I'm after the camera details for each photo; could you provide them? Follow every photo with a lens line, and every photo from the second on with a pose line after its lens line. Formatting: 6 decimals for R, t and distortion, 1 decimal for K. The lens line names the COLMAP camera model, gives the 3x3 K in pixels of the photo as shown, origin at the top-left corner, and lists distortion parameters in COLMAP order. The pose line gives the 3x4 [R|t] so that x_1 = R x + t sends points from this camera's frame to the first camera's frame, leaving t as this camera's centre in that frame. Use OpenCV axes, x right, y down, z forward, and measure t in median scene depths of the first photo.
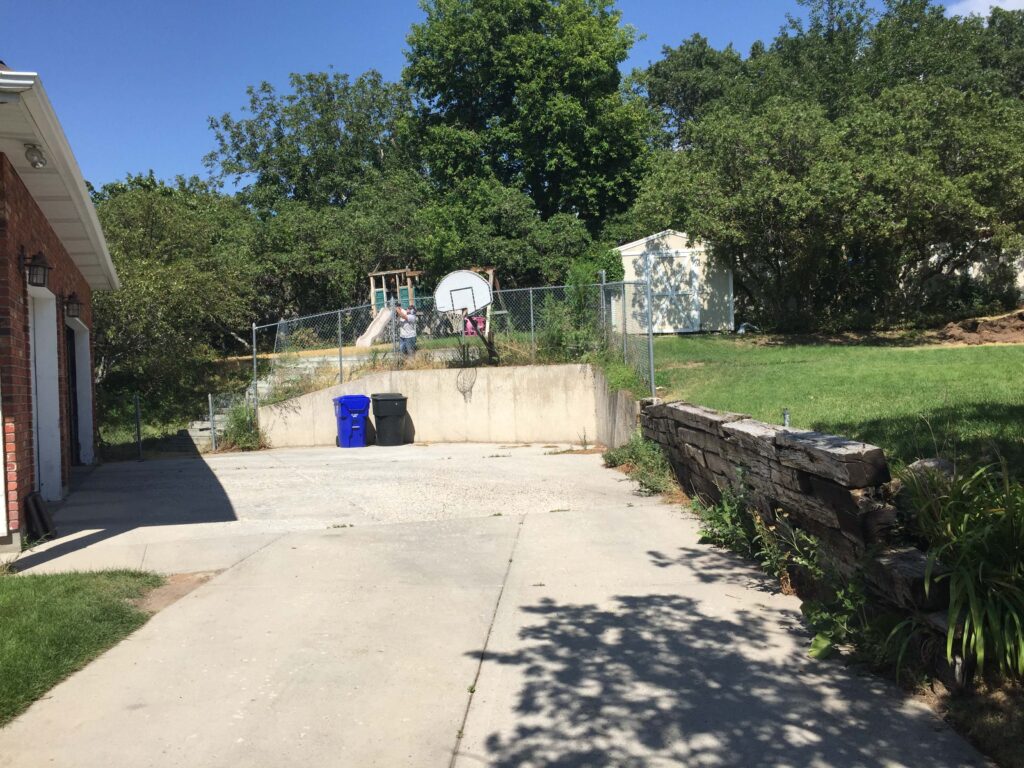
lens RADIAL K [[876.9, 0, 512.9], [0, 876.9, 381.2], [0, 0, 1]] dist [0.049026, -0.054010]
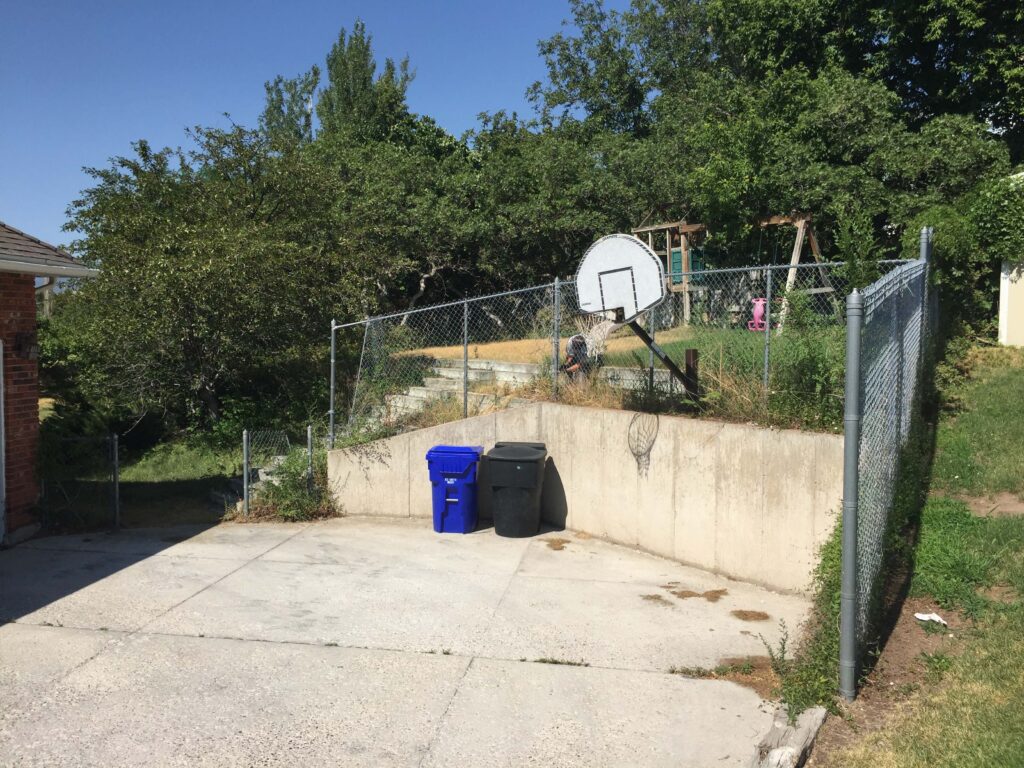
lens RADIAL K [[876.9, 0, 508.9], [0, 876.9, 387.7], [0, 0, 1]] dist [0.049026, -0.054010]
pose [[0.871344, 0.068483, -0.485871, 0.135734], [-0.033967, 0.996255, 0.079507, -0.070801], [0.489496, -0.052774, 0.870407, 0.485475]]
